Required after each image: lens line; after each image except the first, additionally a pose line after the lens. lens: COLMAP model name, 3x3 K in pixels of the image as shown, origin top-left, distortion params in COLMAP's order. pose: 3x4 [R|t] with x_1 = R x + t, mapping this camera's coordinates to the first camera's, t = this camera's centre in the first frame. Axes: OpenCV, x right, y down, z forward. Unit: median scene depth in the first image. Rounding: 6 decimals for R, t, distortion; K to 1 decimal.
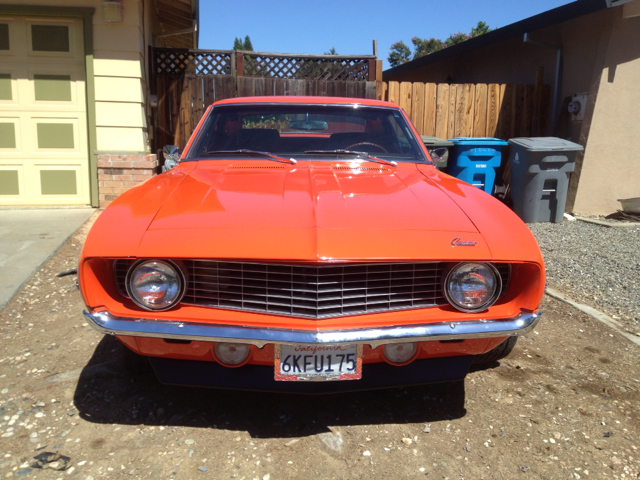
lens RADIAL K [[602.5, 0, 322.7], [0, 602.5, 233.7], [0, 0, 1]] dist [0.150219, -0.337041]
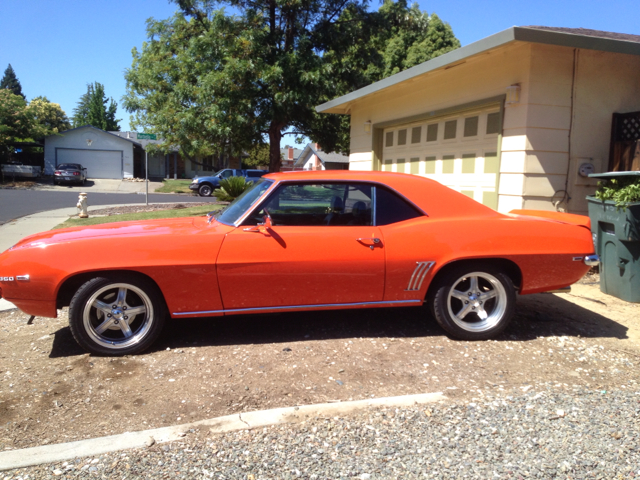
lens RADIAL K [[597.4, 0, 322.2], [0, 597.4, 236.7], [0, 0, 1]] dist [0.158175, -0.366964]
pose [[0.079092, 0.086246, -0.993129, 0.646786], [-0.185419, 0.980138, 0.070352, -0.099855], [0.979472, 0.178580, 0.093513, 0.501935]]
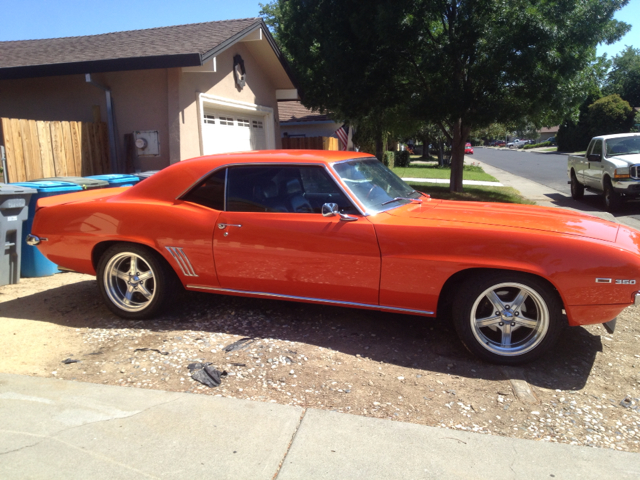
lens RADIAL K [[597.4, 0, 322.2], [0, 597.4, 236.7], [0, 0, 1]] dist [0.158175, -0.366964]
pose [[0.380106, -0.165360, 0.910041, -0.579326], [0.190321, 0.976818, 0.098001, -0.092105], [-0.905151, 0.135949, 0.402766, 0.293643]]
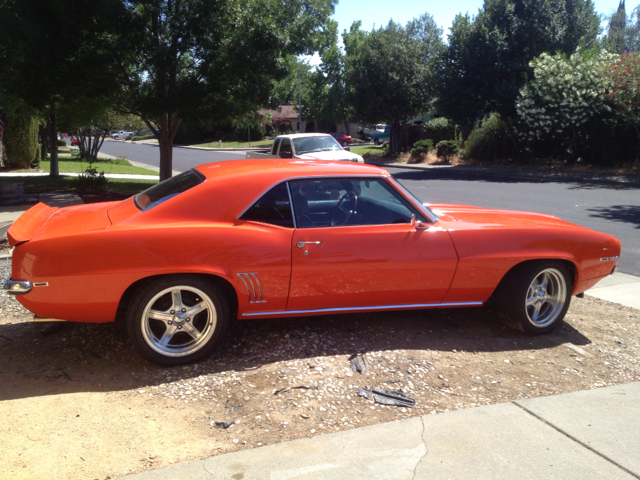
lens RADIAL K [[597.4, 0, 322.2], [0, 597.4, 236.7], [0, 0, 1]] dist [0.158175, -0.366964]
pose [[-0.248688, -0.185174, 0.950718, -0.605210], [0.166260, 0.958825, 0.230243, -0.185046], [-0.954208, 0.215325, -0.207661, 0.674746]]
